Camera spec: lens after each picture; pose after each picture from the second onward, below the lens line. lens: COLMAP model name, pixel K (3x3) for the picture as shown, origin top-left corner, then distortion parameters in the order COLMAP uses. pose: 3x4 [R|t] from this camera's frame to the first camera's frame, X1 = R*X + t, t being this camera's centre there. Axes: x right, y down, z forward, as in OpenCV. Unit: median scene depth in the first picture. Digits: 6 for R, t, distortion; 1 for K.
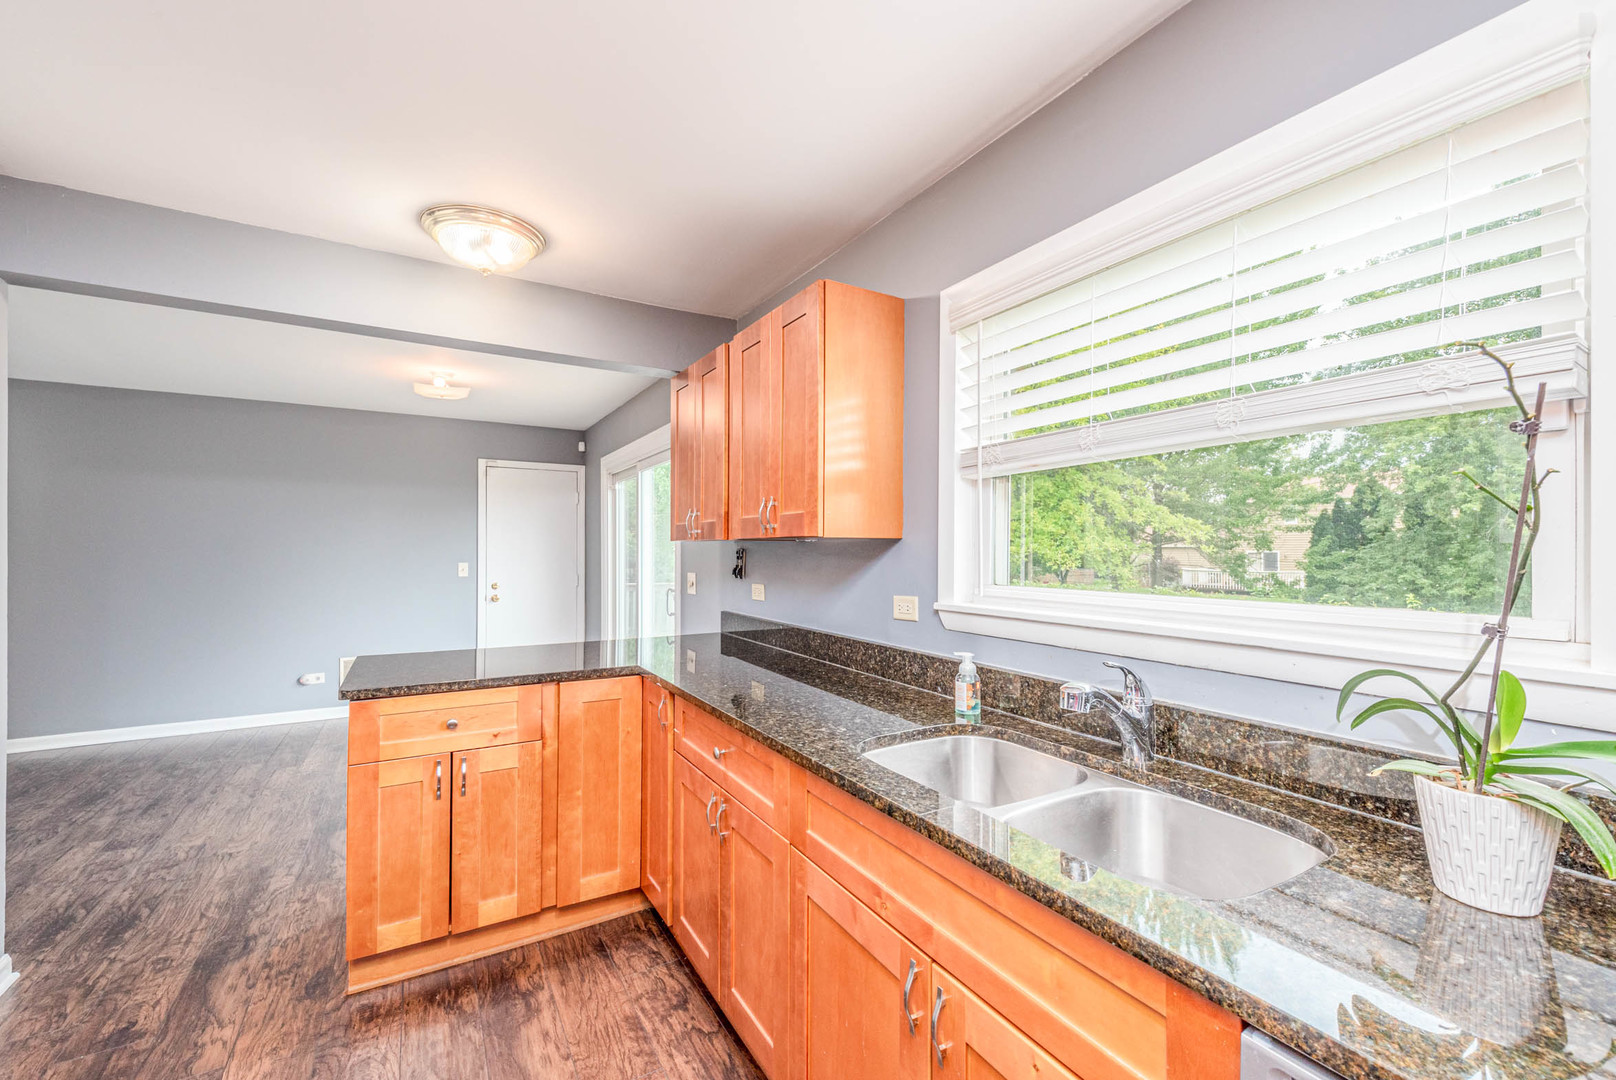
lens RADIAL K [[652.8, 0, 805.0], [0, 652.8, 548.6], [0, 0, 1]] dist [0.014927, -0.005886]
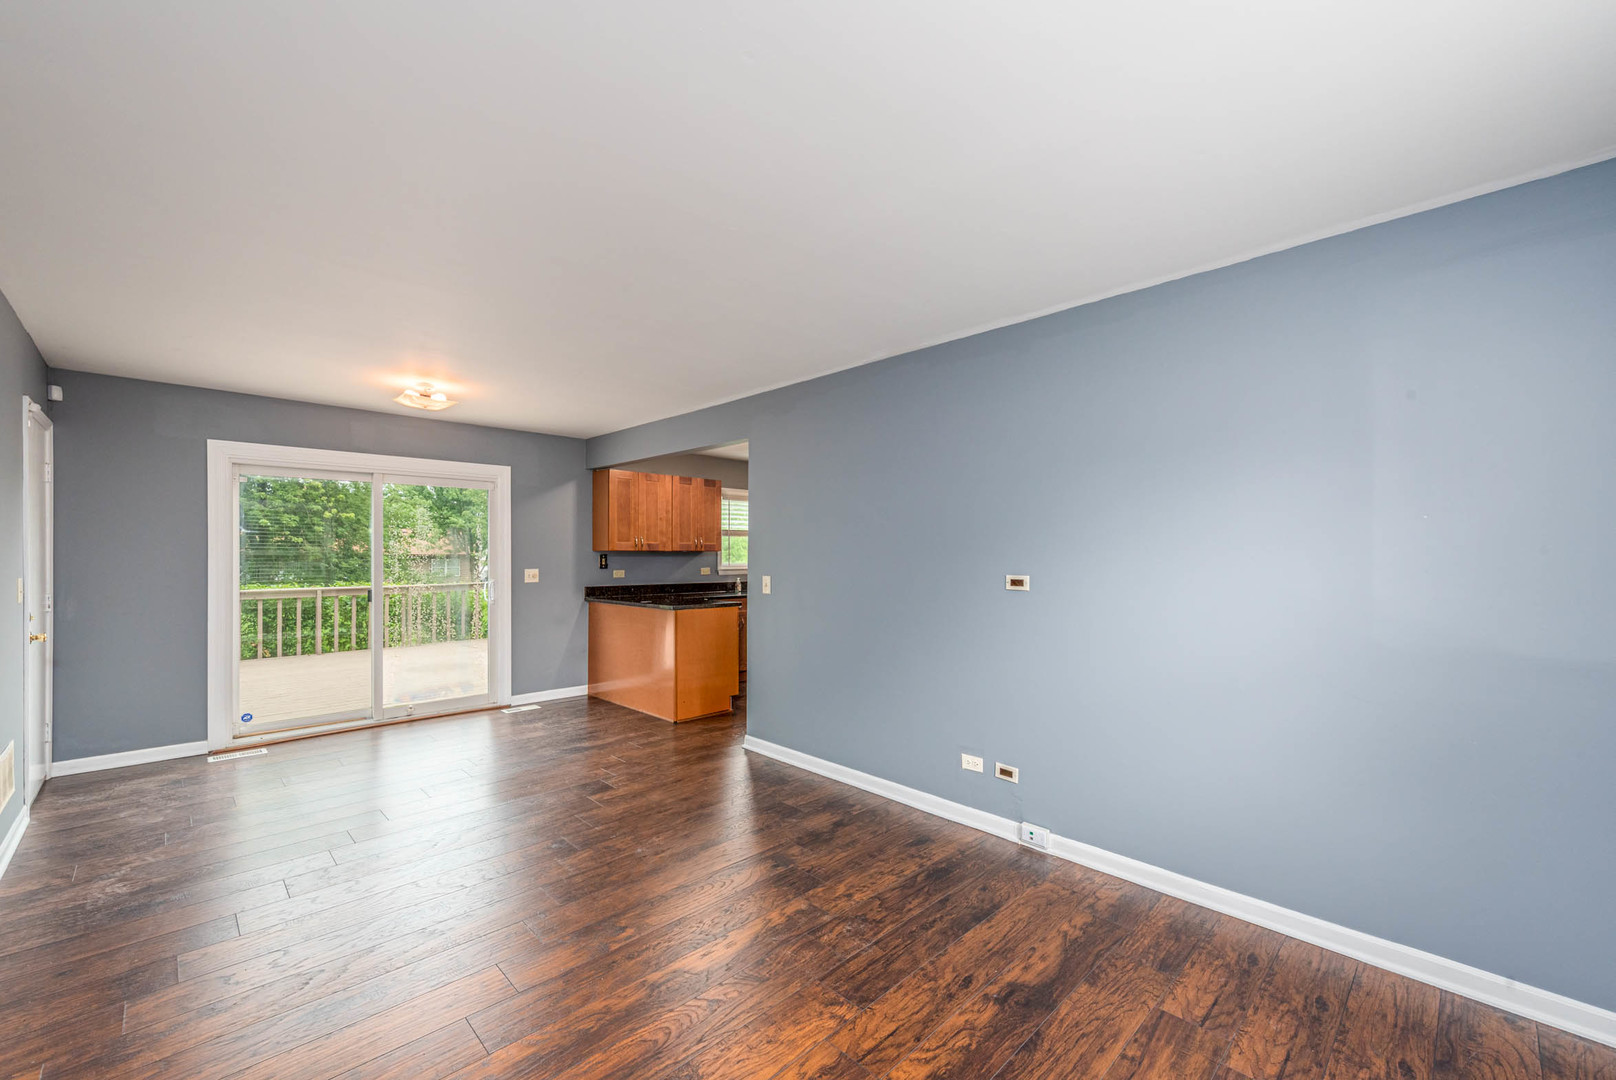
lens RADIAL K [[652.8, 0, 805.0], [0, 652.8, 548.6], [0, 0, 1]] dist [0.014927, -0.005886]
pose [[-0.241447, 0.004933, 0.970402, -3.163639], [-0.001466, 0.999984, -0.005448, -0.005631], [-0.970413, -0.002738, -0.241435, 1.239969]]
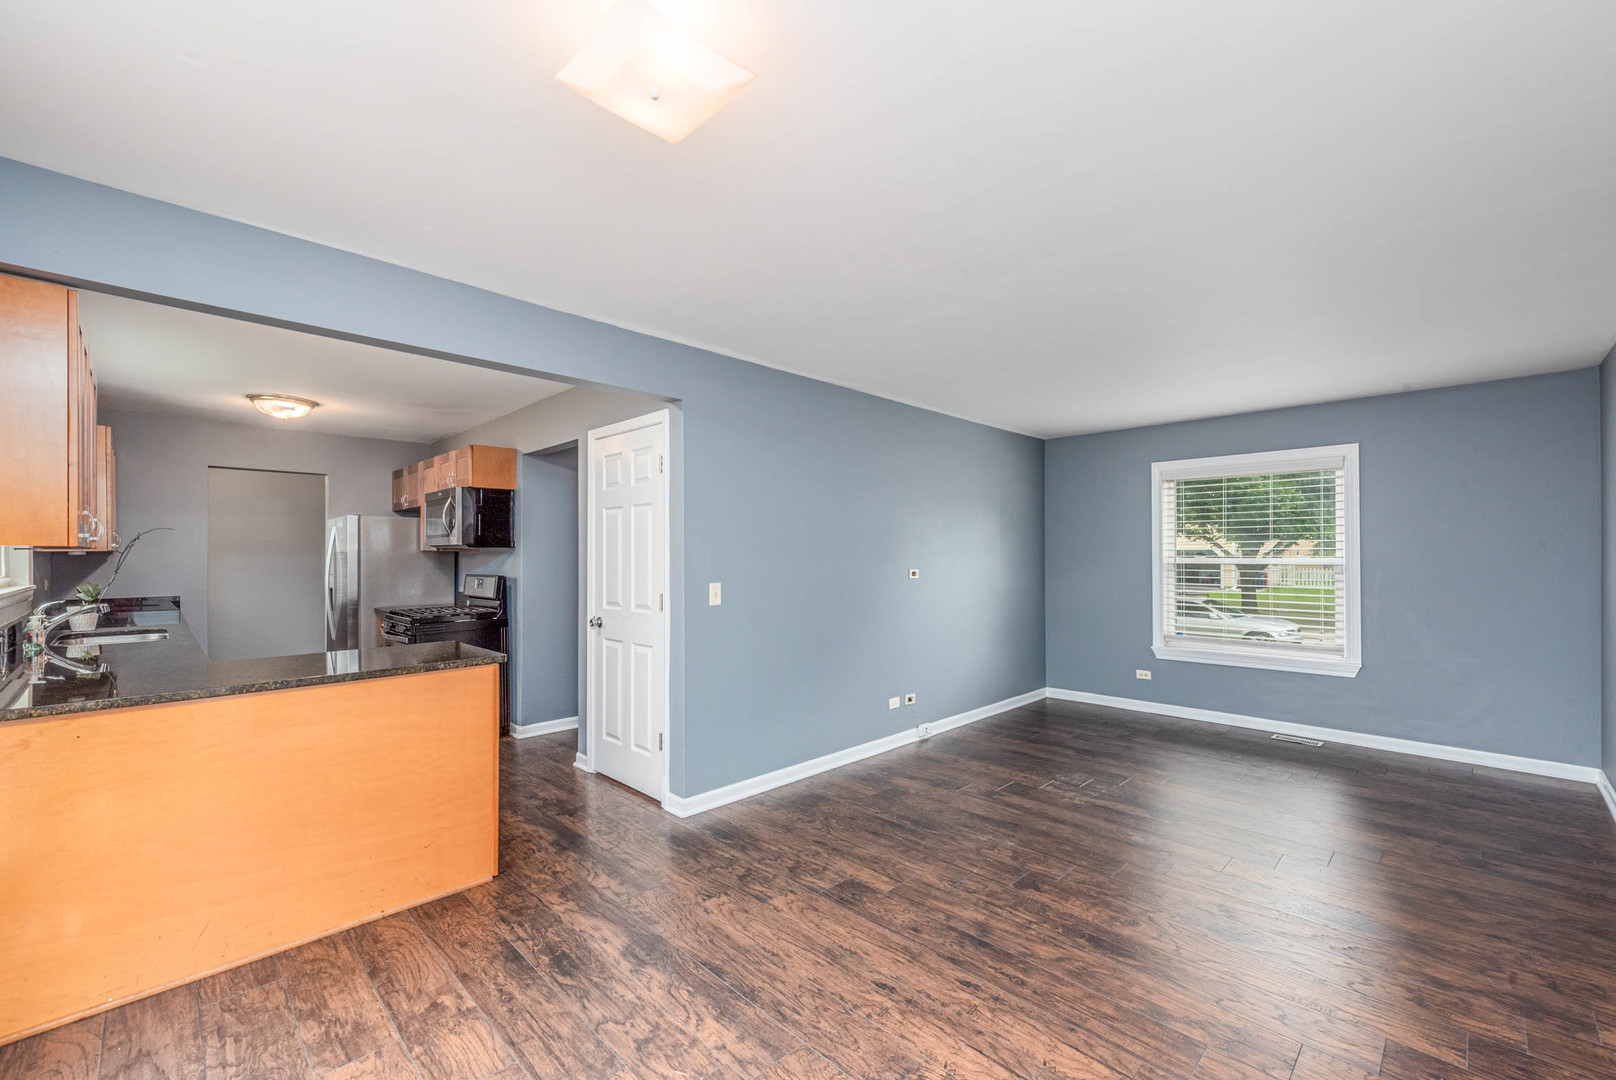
lens RADIAL K [[652.8, 0, 805.0], [0, 652.8, 548.6], [0, 0, 1]] dist [0.014927, -0.005886]
pose [[-0.969195, -0.003804, -0.246265, -1.014909], [-0.000968, 0.999932, -0.011639, 0.001313], [0.246292, -0.011042, -0.969133, 2.480323]]
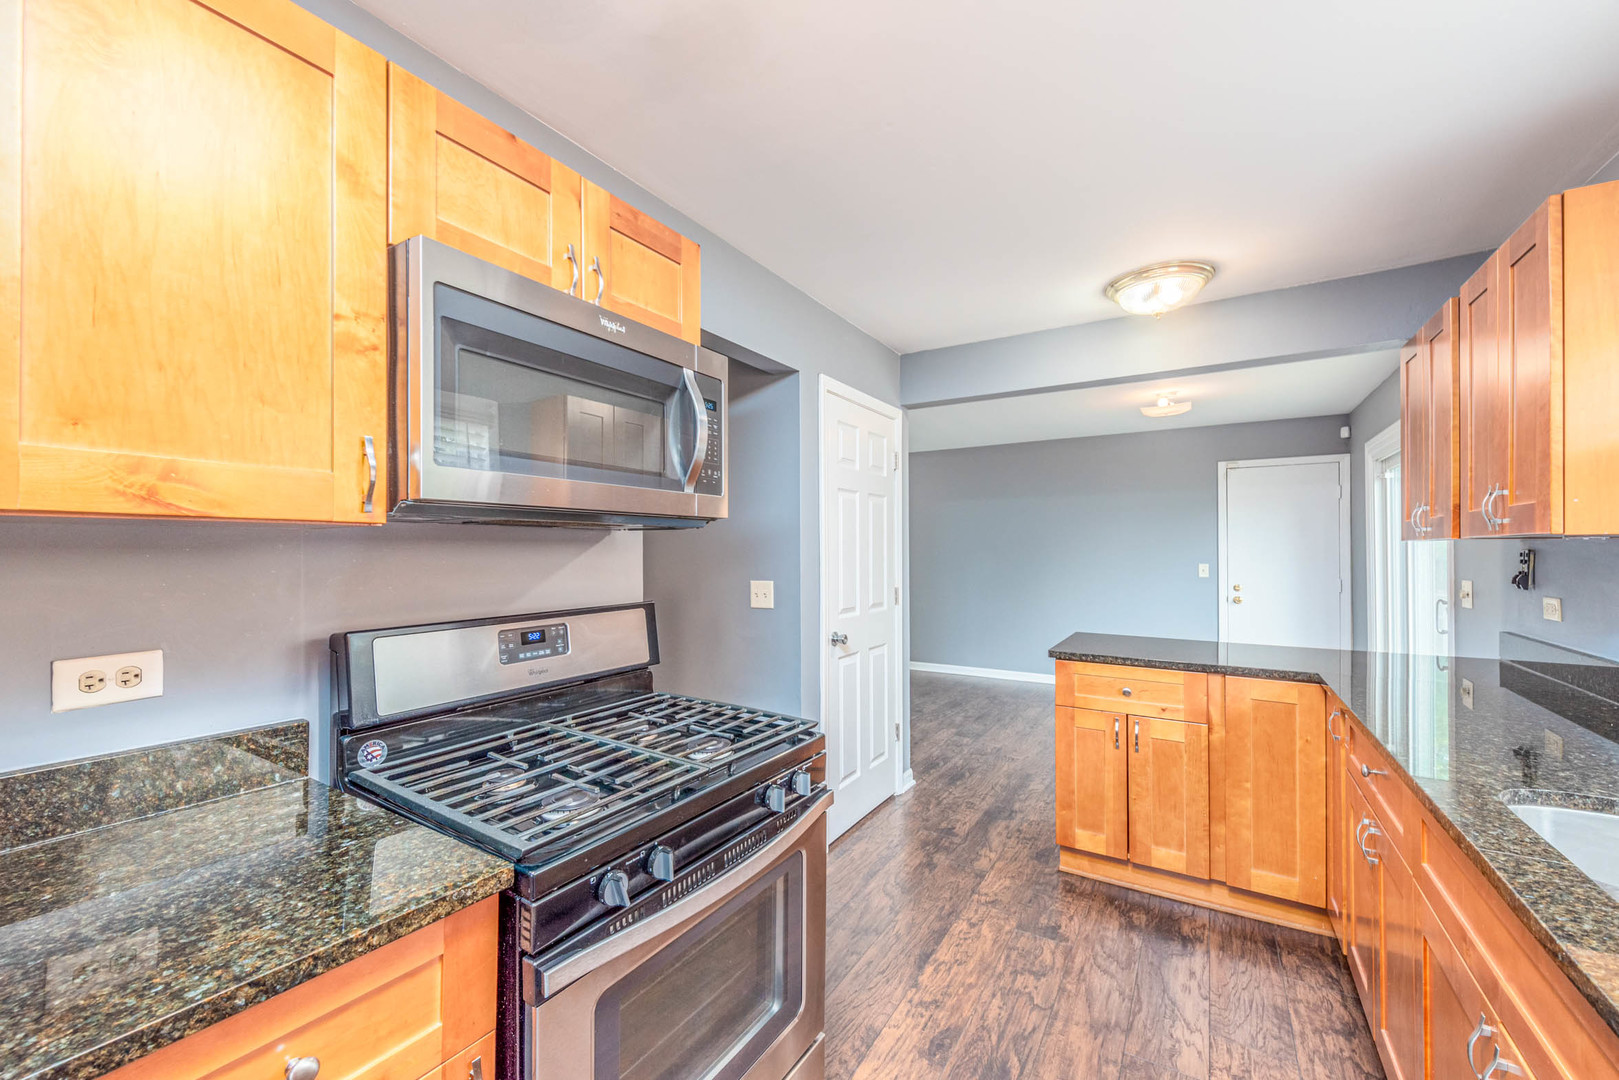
lens RADIAL K [[649.7, 0, 801.2], [0, 649.7, 549.0], [0, 0, 1]] dist [0.014906, -0.006939]
pose [[0.458913, -0.005005, -0.888467, 0.265889], [0.003891, 0.999986, -0.003624, -0.001222], [0.888473, -0.001794, 0.458926, -0.112300]]
